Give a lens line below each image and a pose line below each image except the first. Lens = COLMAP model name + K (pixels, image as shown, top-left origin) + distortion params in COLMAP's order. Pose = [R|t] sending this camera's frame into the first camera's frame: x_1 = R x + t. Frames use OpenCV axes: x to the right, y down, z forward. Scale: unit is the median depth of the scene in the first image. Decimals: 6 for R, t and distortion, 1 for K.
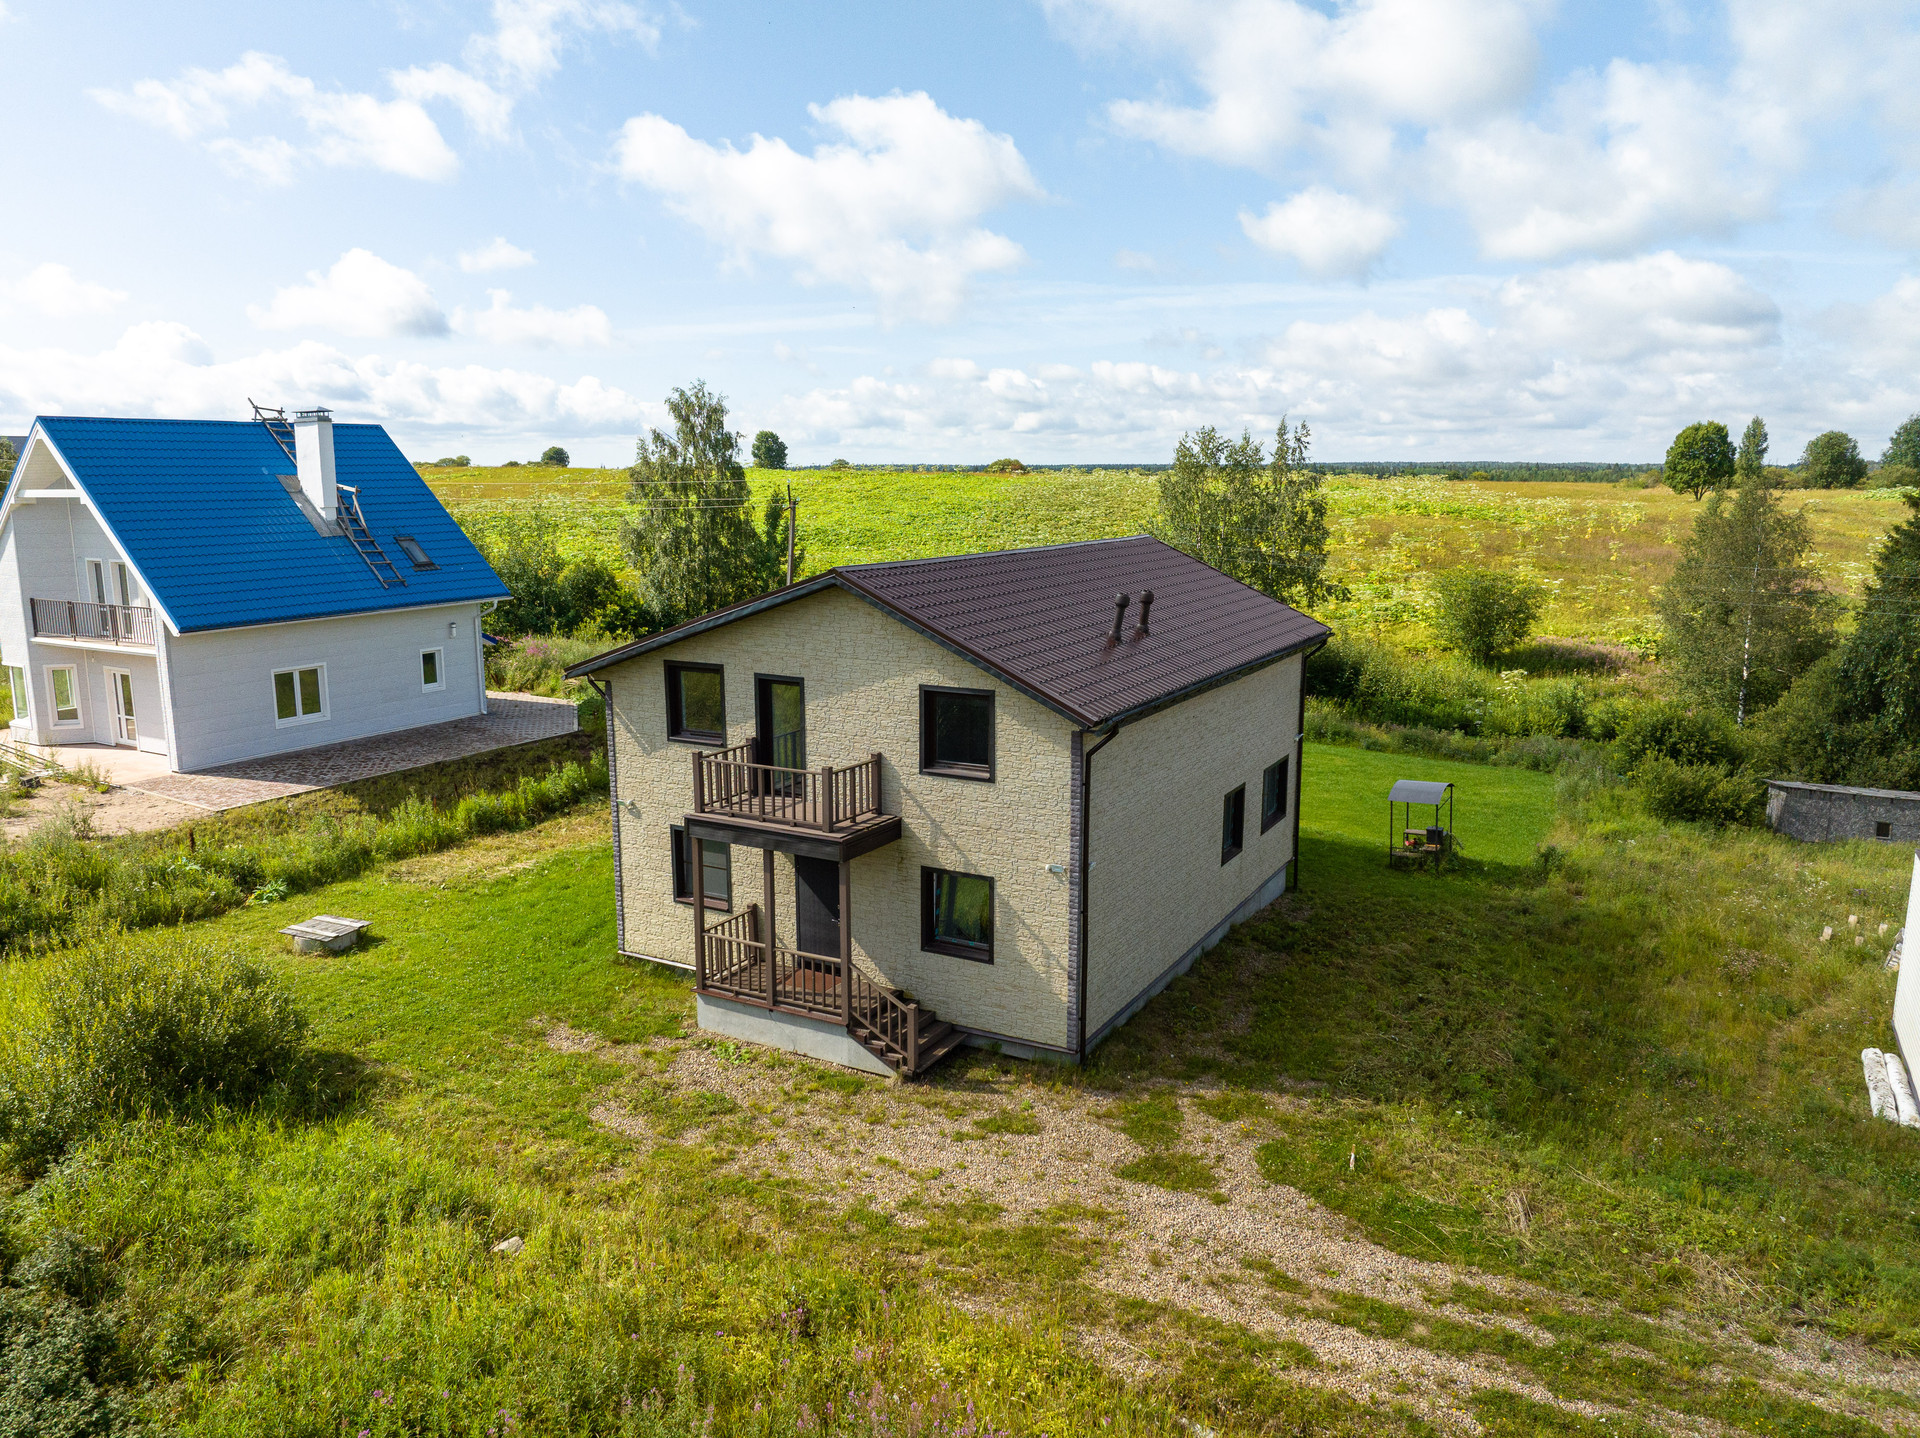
lens RADIAL K [[1361.9, 0, 962.0], [0, 1361.9, 727.9], [0, 0, 1]] dist [-0.036307, 0.002015]
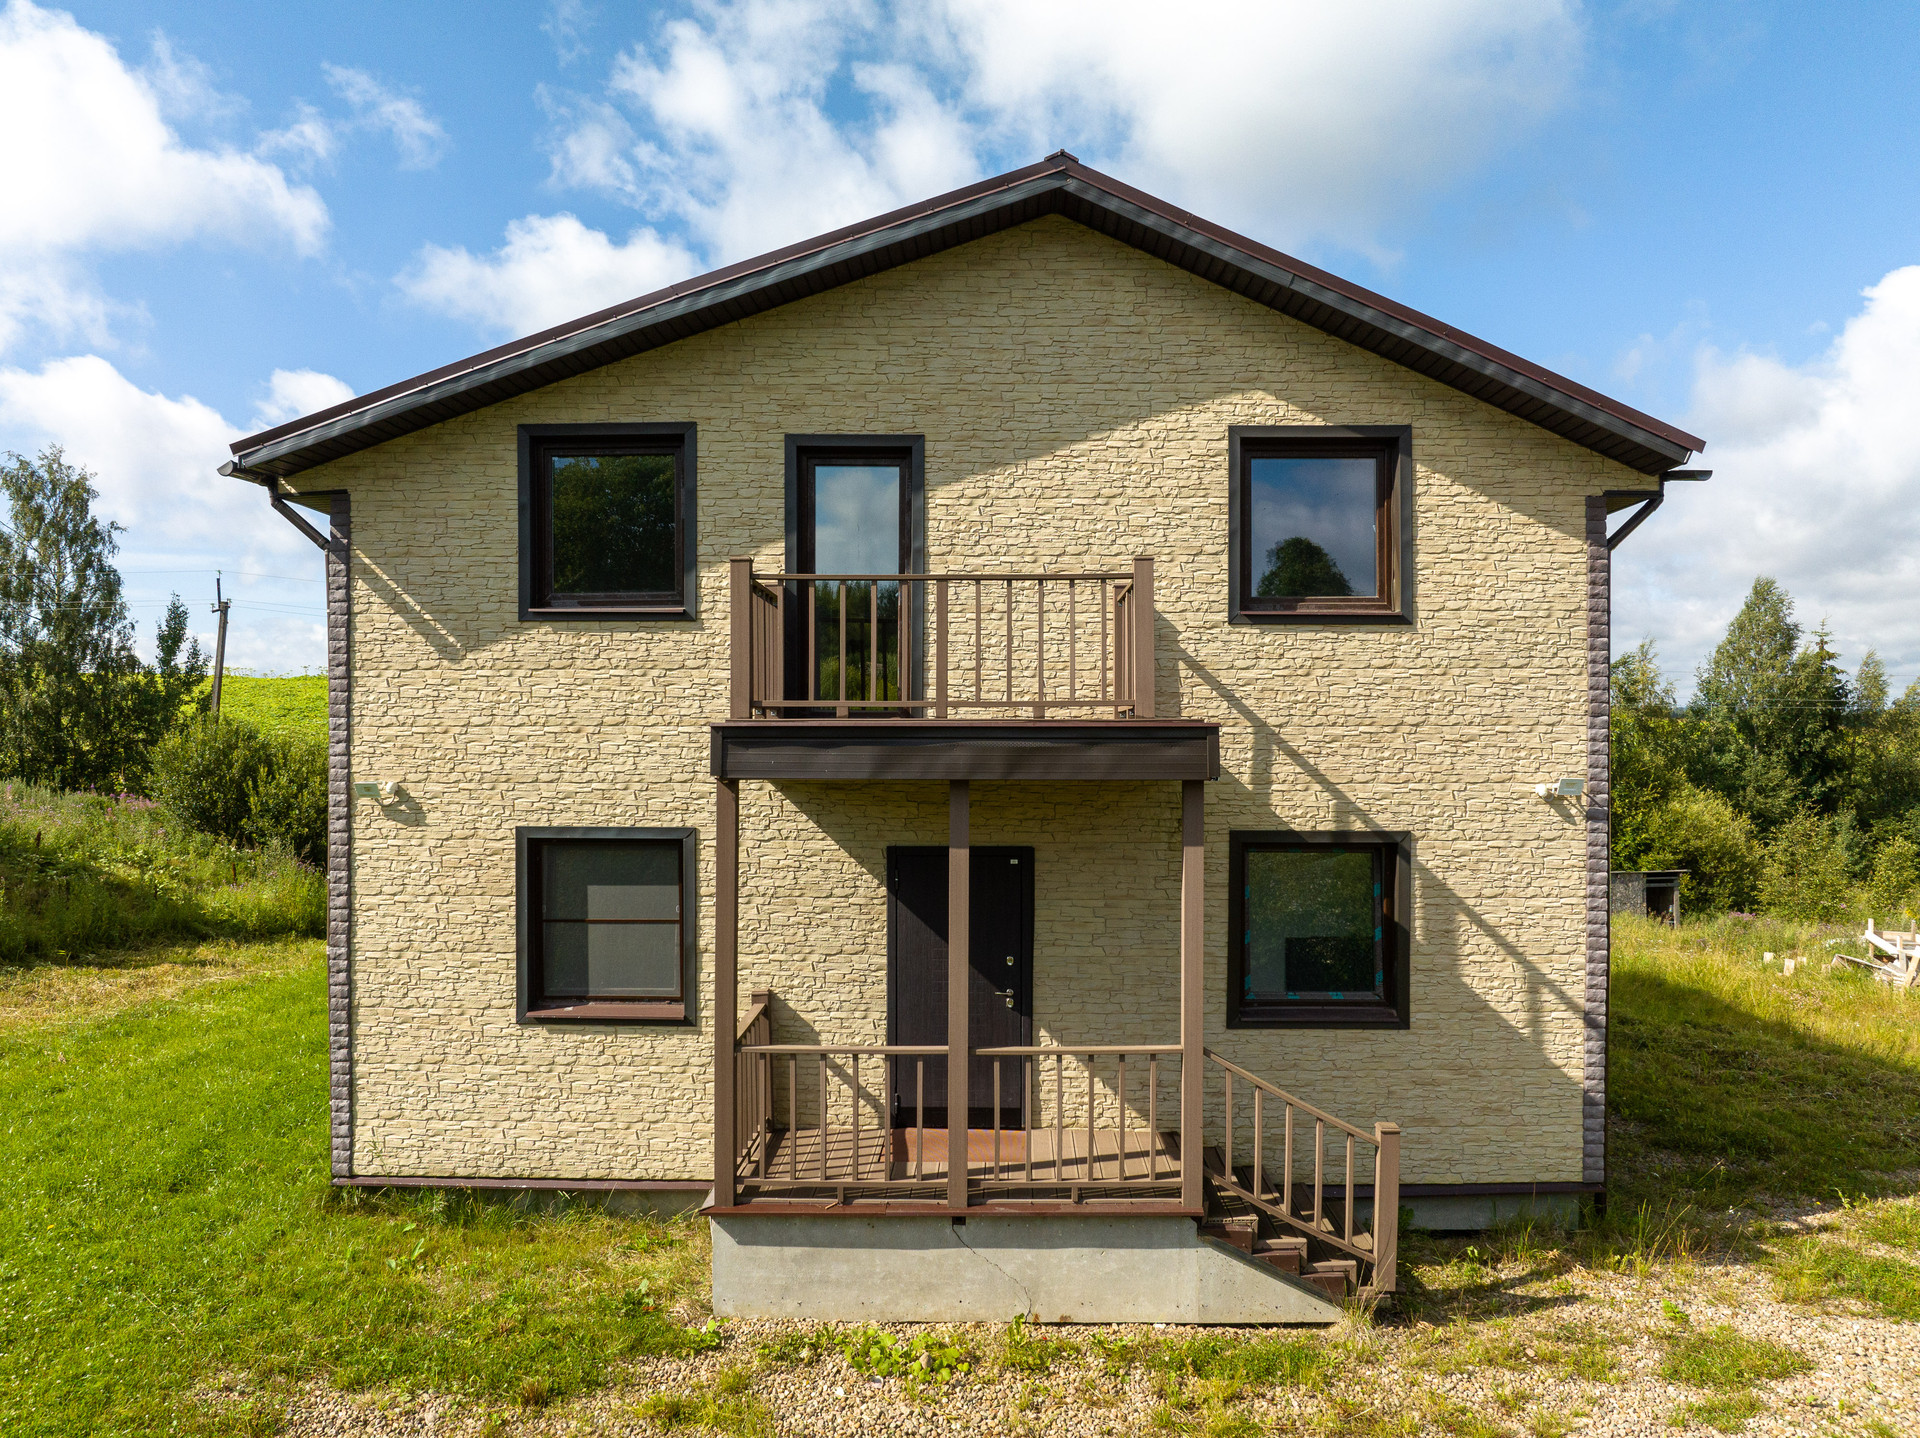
lens RADIAL K [[1361.9, 0, 962.0], [0, 1361.9, 727.9], [0, 0, 1]] dist [-0.036307, 0.002015]
pose [[0.883715, 0.000491, 0.468026, -0.320754], [0.085966, 0.982815, -0.163352, 0.133917], [-0.460063, 0.184591, 0.868486, 0.642540]]
